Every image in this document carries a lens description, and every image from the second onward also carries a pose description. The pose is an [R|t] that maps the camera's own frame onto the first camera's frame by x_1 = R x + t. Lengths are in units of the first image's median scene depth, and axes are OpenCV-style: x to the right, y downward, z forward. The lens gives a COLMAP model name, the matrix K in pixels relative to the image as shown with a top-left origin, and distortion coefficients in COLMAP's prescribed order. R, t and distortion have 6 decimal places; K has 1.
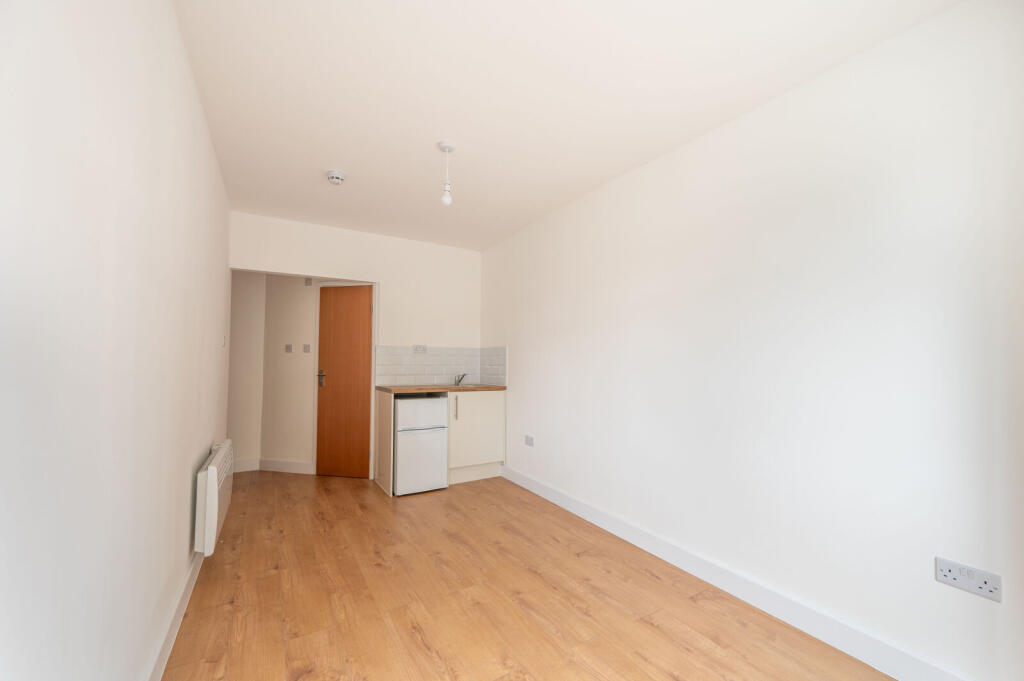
lens RADIAL K [[408.1, 0, 519.9], [0, 408.1, 362.7], [0, 0, 1]] dist [0.002323, 0.000278]
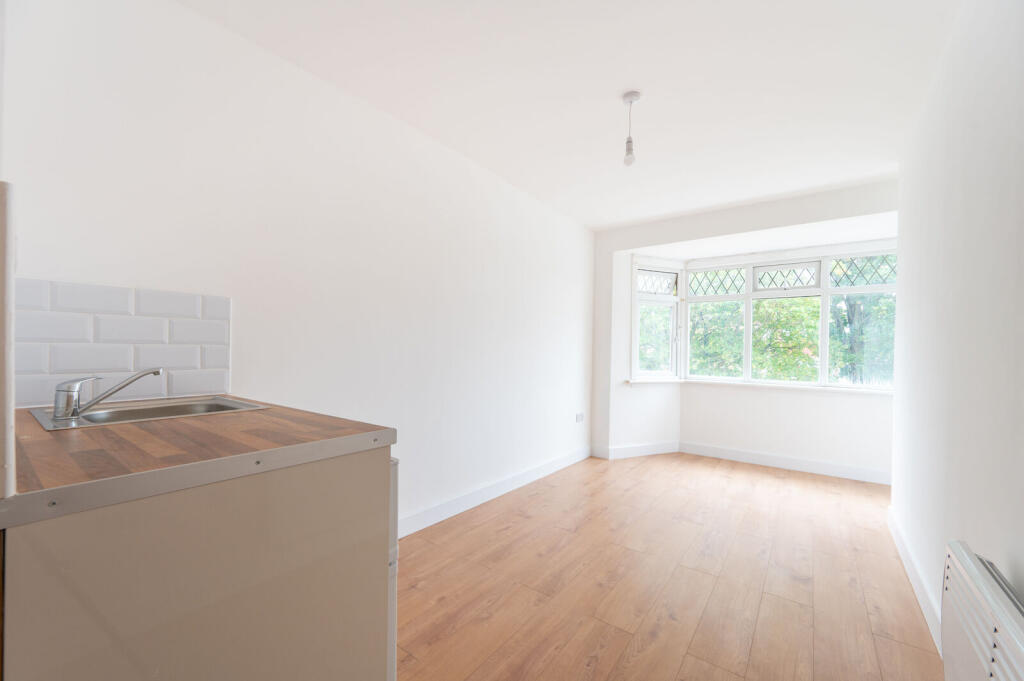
lens RADIAL K [[408.1, 0, 508.8], [0, 408.1, 346.6], [0, 0, 1]] dist [0.002323, 0.000278]
pose [[-0.363668, -0.006391, 0.931507, -1.531548], [-0.021425, 0.999769, -0.001505, 0.011374], [-0.931282, -0.020505, -0.363721, 2.563211]]
